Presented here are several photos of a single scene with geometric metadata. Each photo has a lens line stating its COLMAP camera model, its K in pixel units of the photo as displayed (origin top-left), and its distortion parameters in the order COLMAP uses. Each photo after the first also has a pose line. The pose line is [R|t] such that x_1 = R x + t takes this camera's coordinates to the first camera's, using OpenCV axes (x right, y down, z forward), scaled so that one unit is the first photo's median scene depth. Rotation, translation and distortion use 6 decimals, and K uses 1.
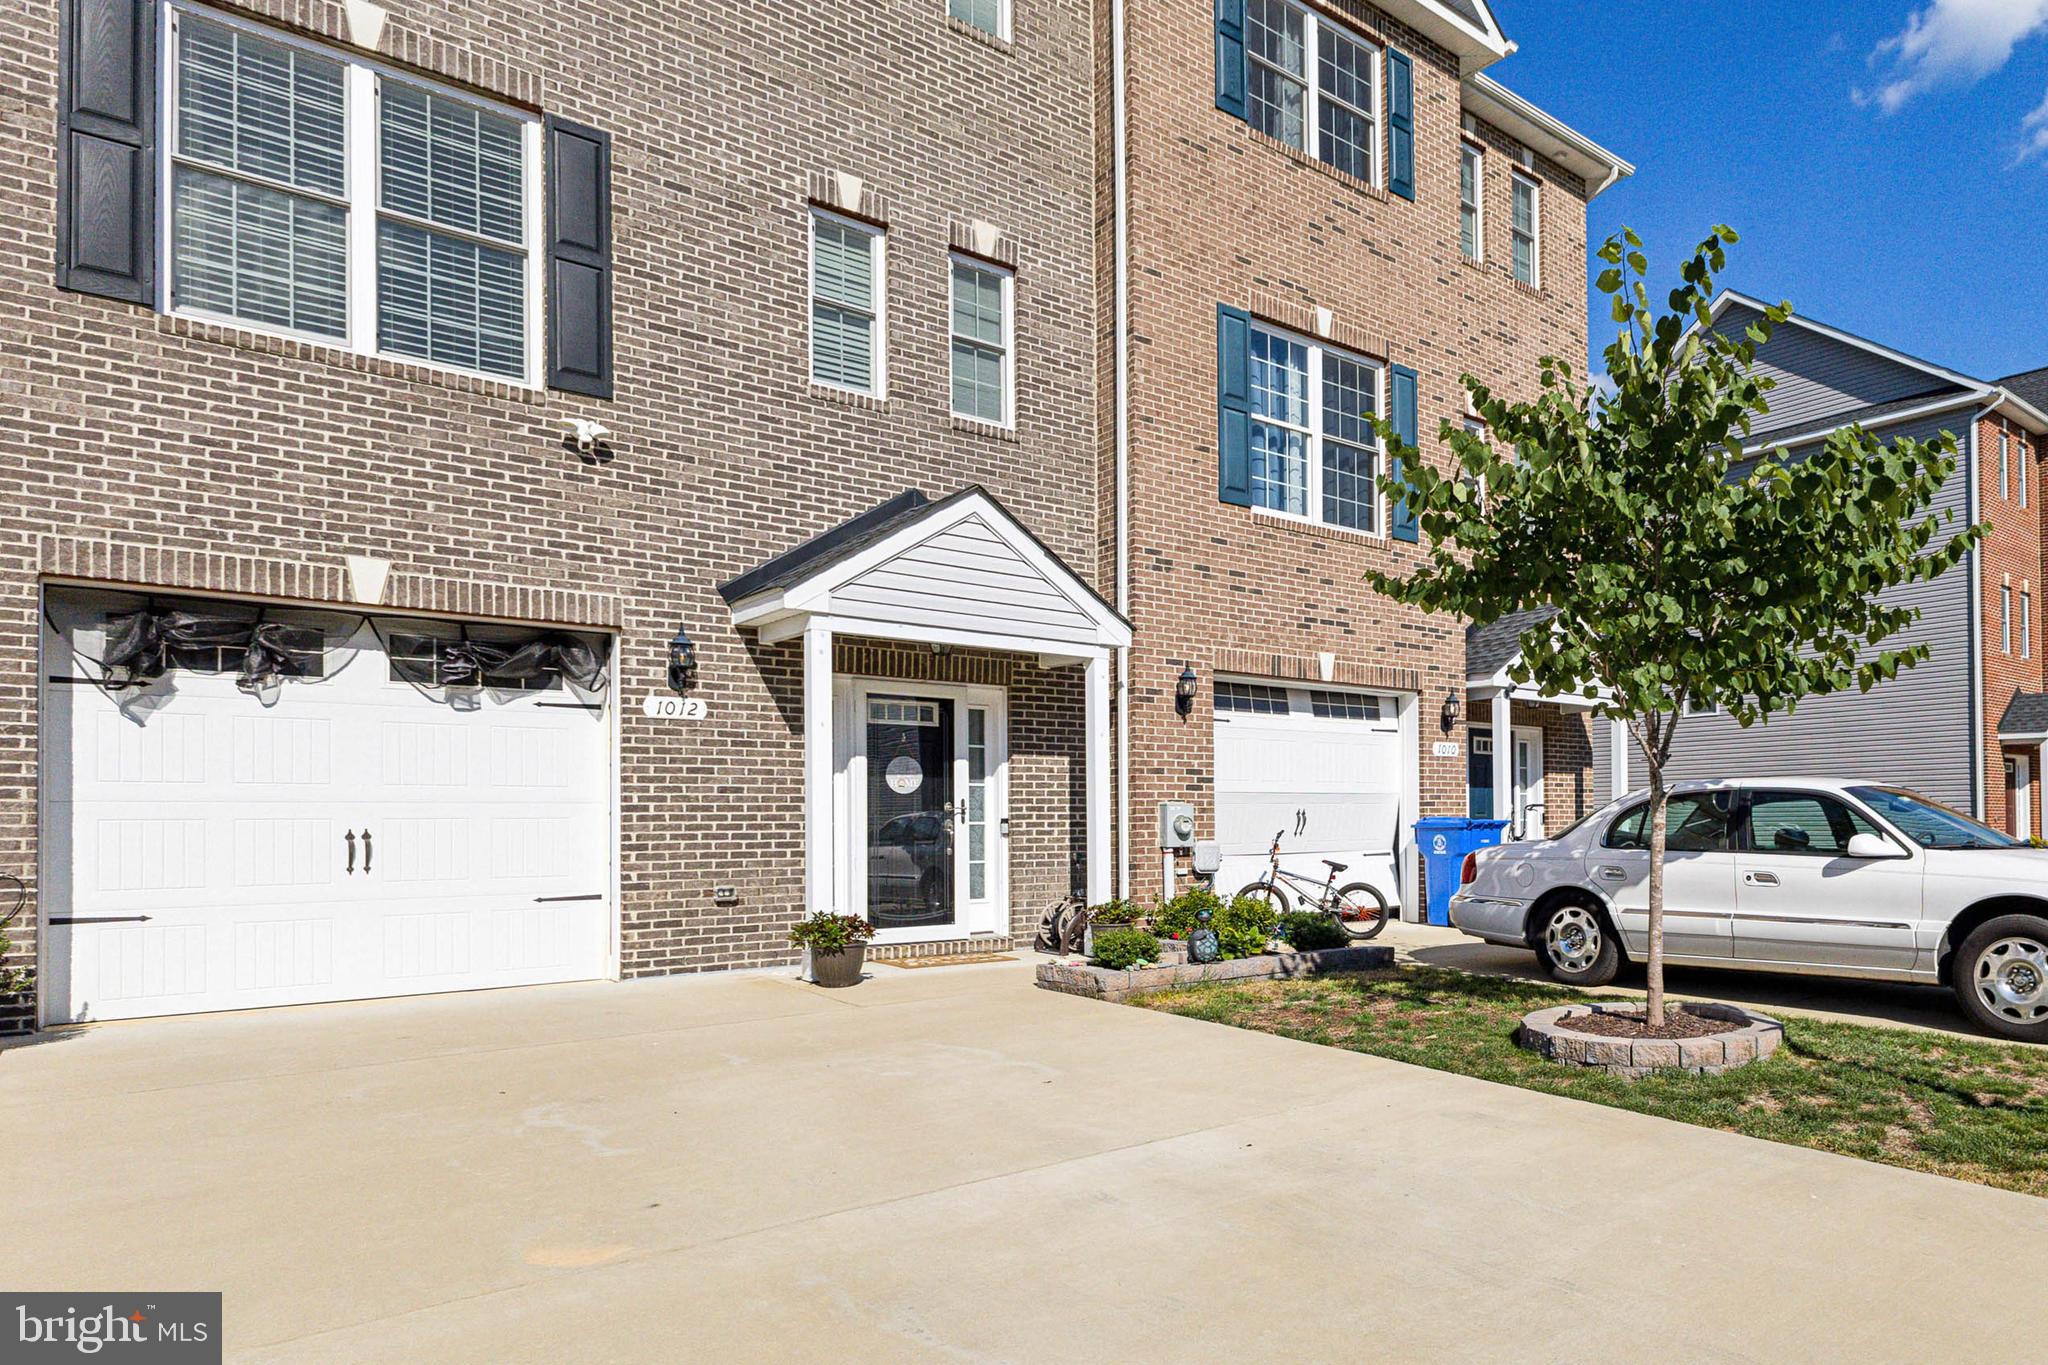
lens RADIAL K [[1291.8, 0, 1376.6], [0, 1291.8, 801.7], [0, 0, 1]] dist [0.017200, -0.001997]
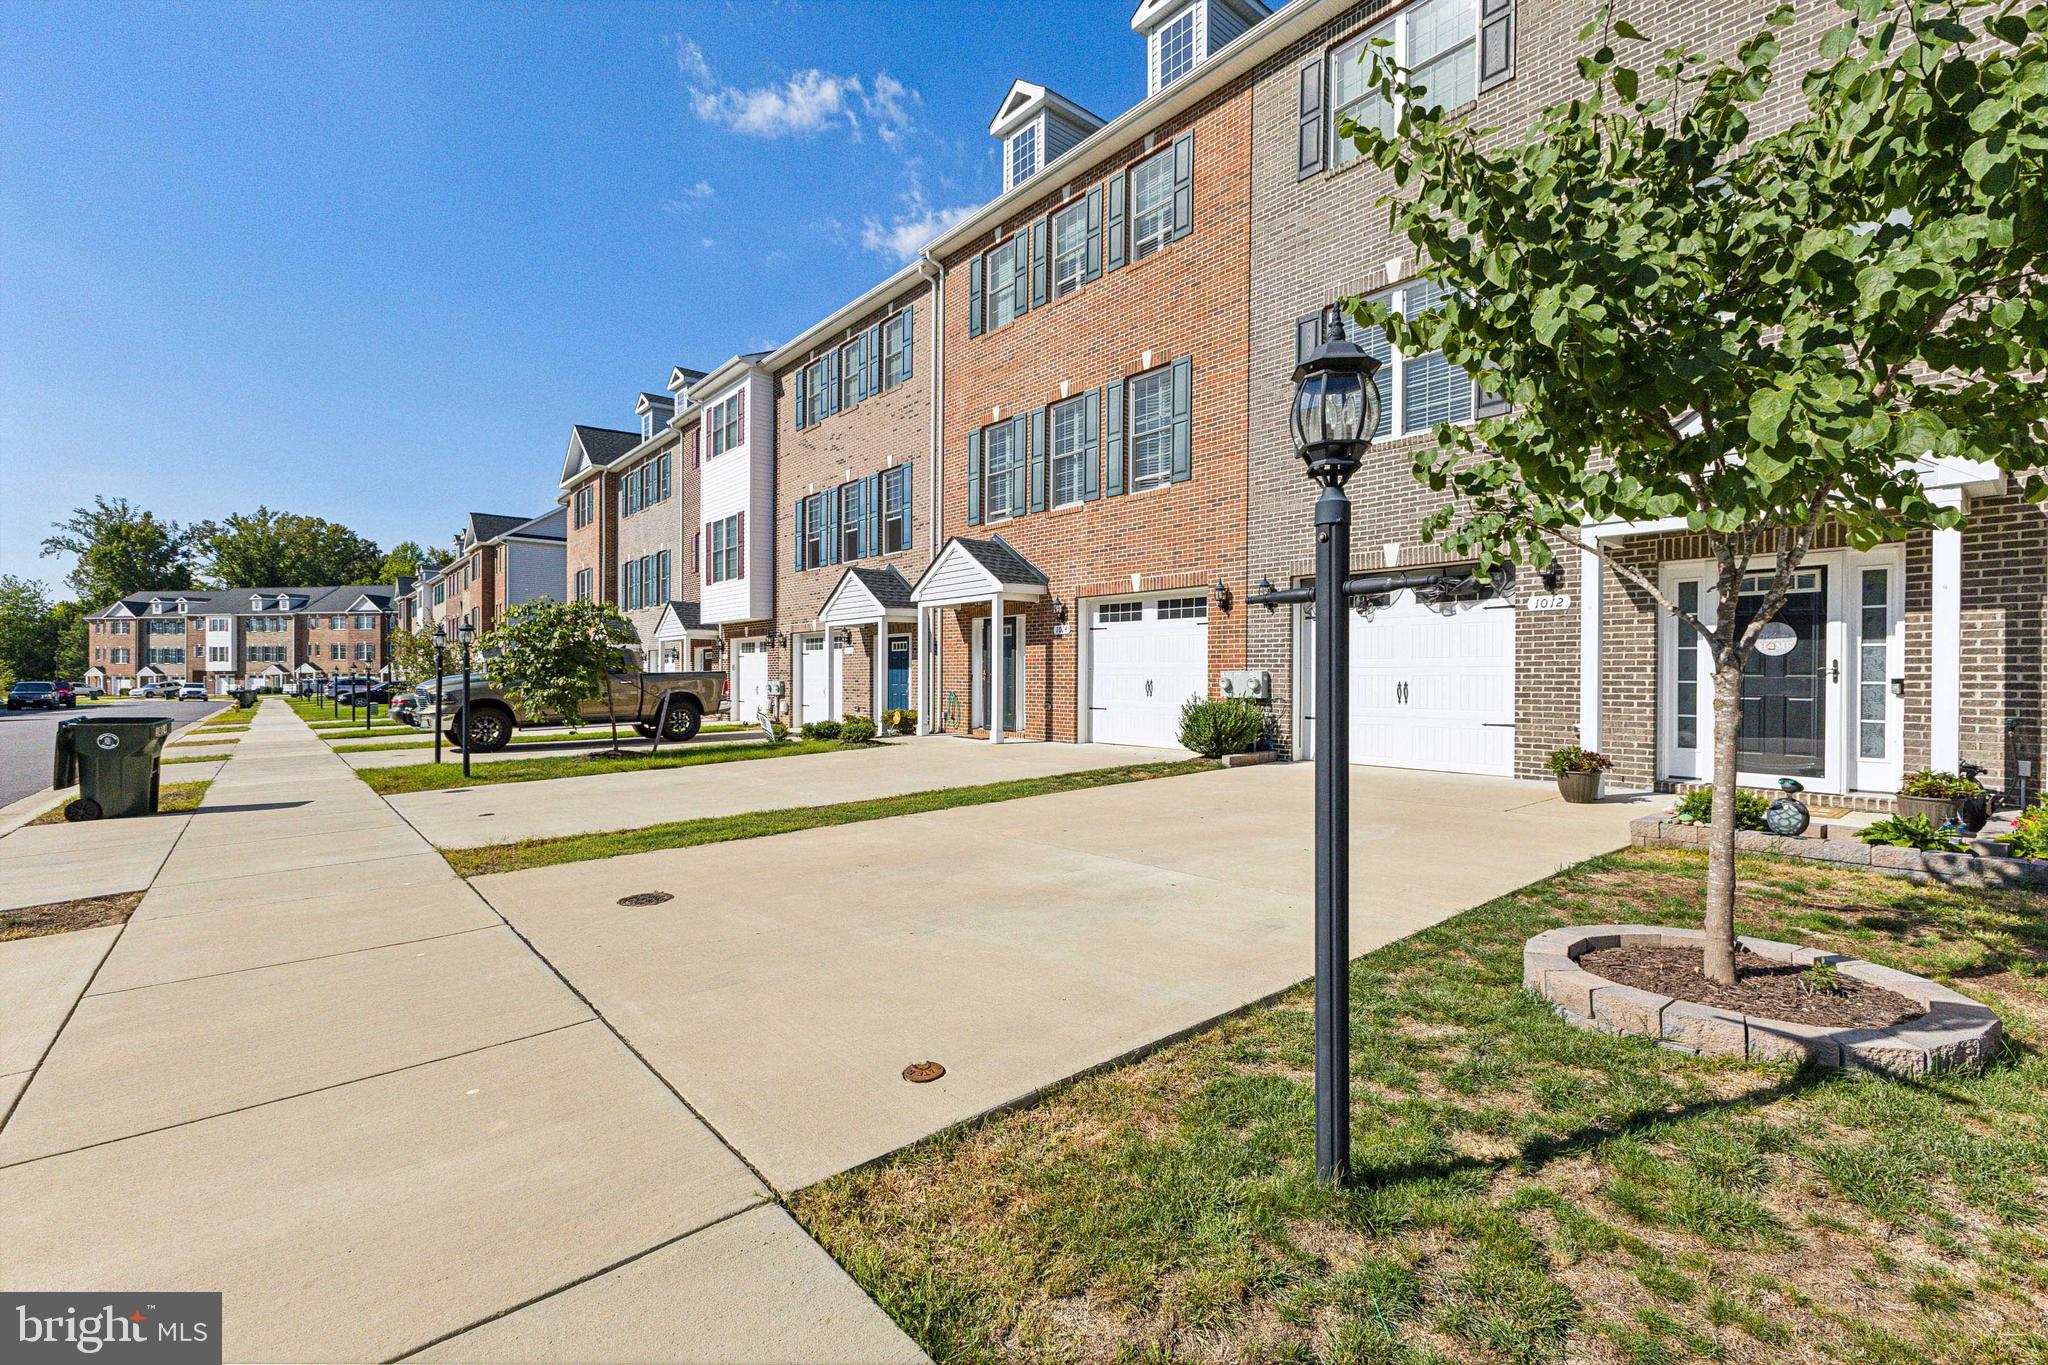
lens RADIAL K [[882.1, 0, 1039.7], [0, 882.1, 679.9], [0, 0, 1]] dist [0.009807, 0.000069]
pose [[-0.068302, 0.010783, -0.997606, 0.468128], [0.011570, 0.999883, 0.010016, -0.000328], [0.997598, -0.010859, -0.068419, 0.439934]]
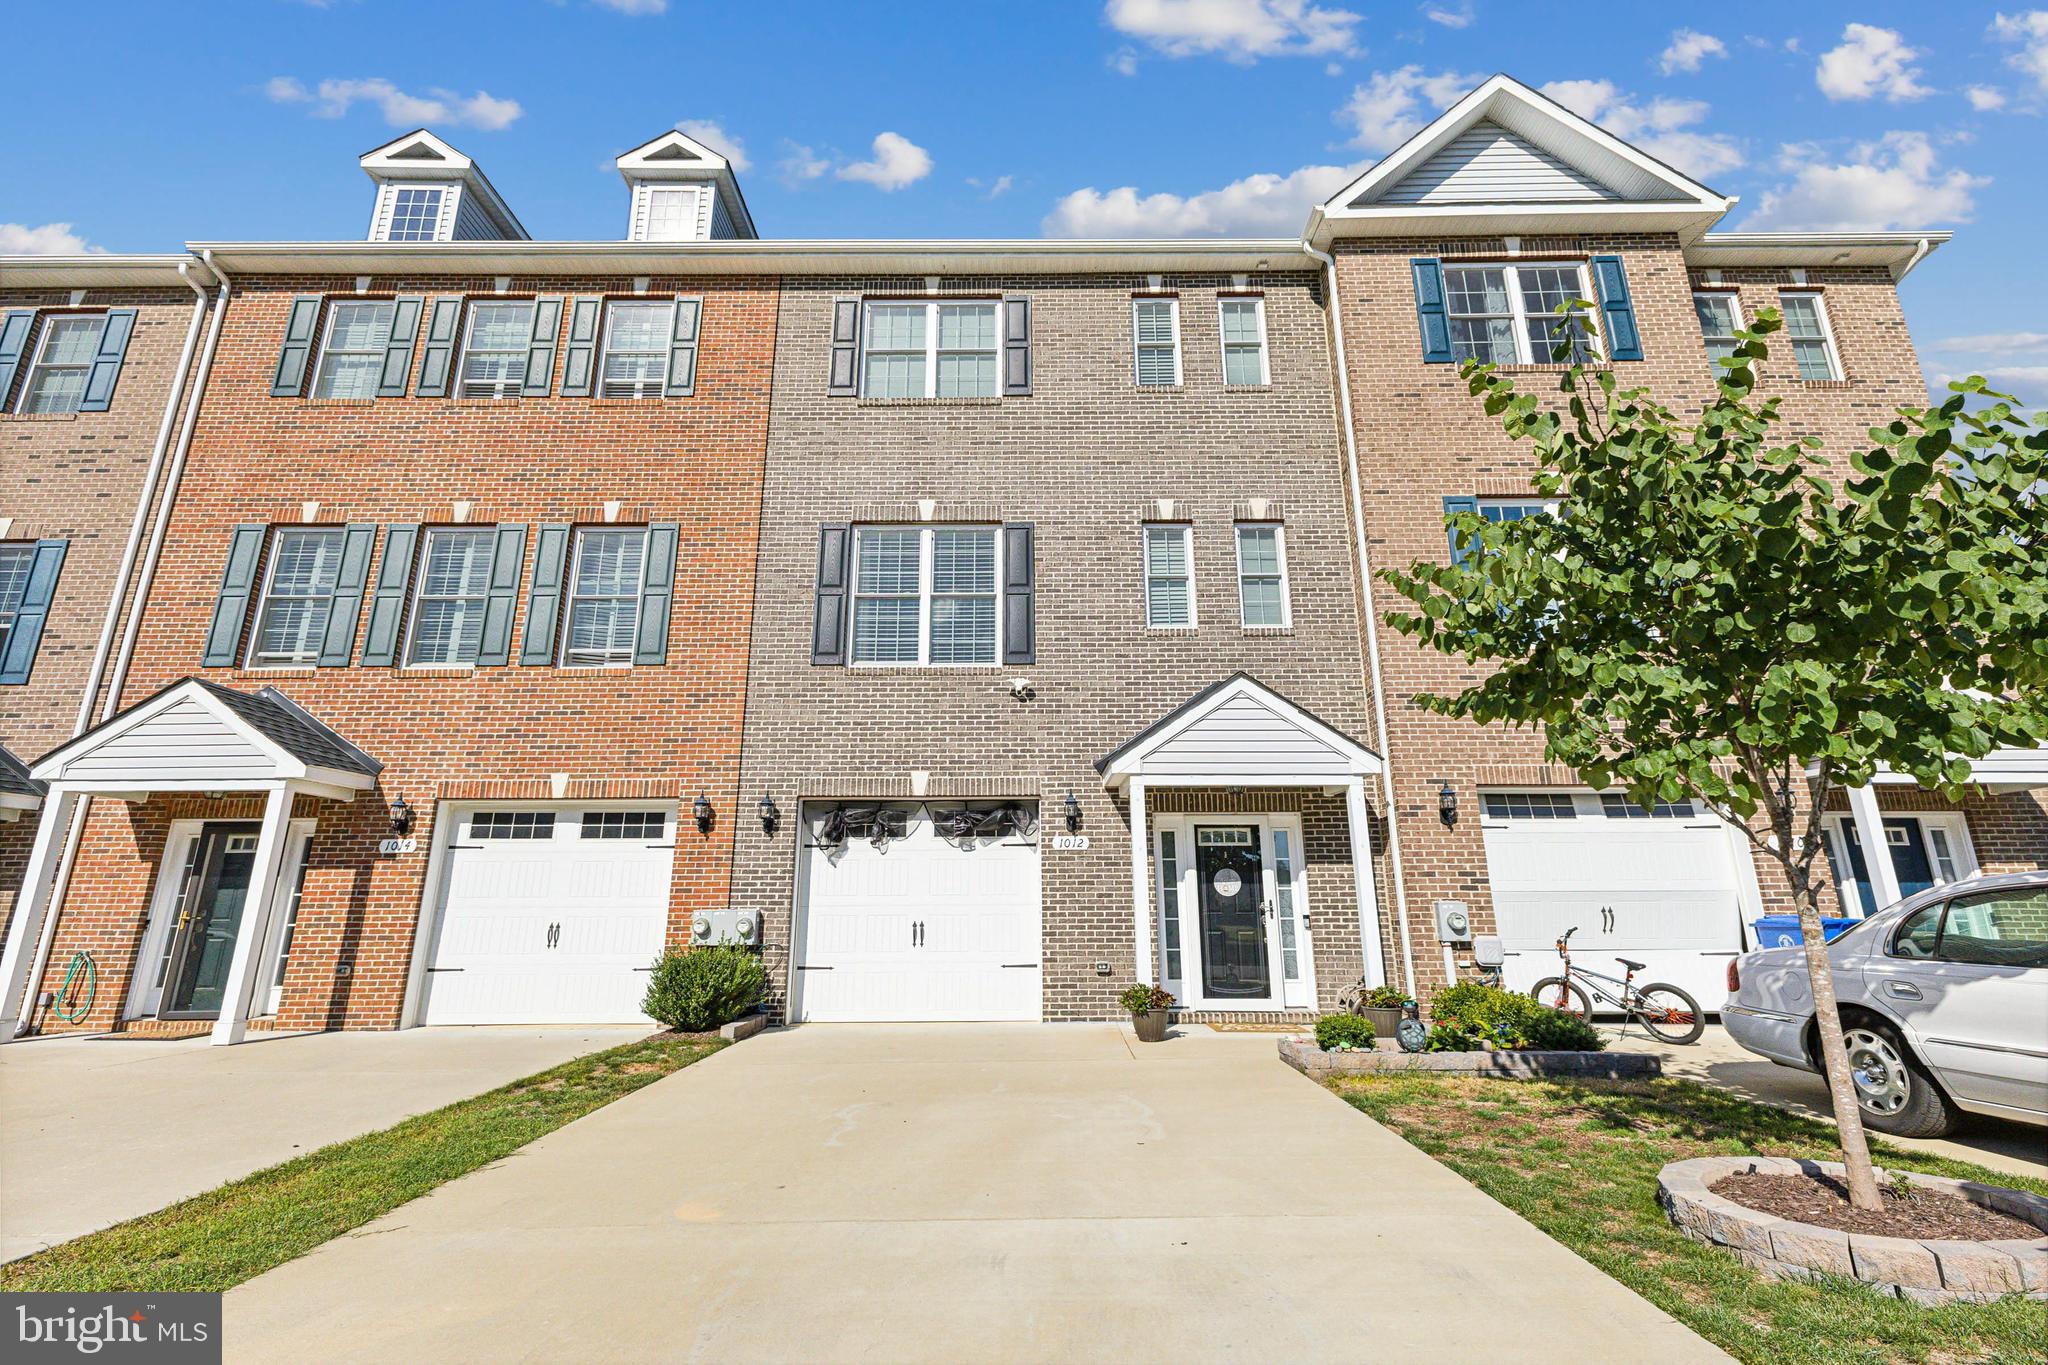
lens RADIAL K [[894.2, 0, 1024.8], [0, 894.2, 672.9], [0, 0, 1]] dist [0.008888, -0.000066]
pose [[0.706115, -0.182724, -0.684115, 0.188584], [0.009303, 0.968442, -0.249064, -0.001387], [0.708036, 0.169503, 0.685532, 0.157845]]
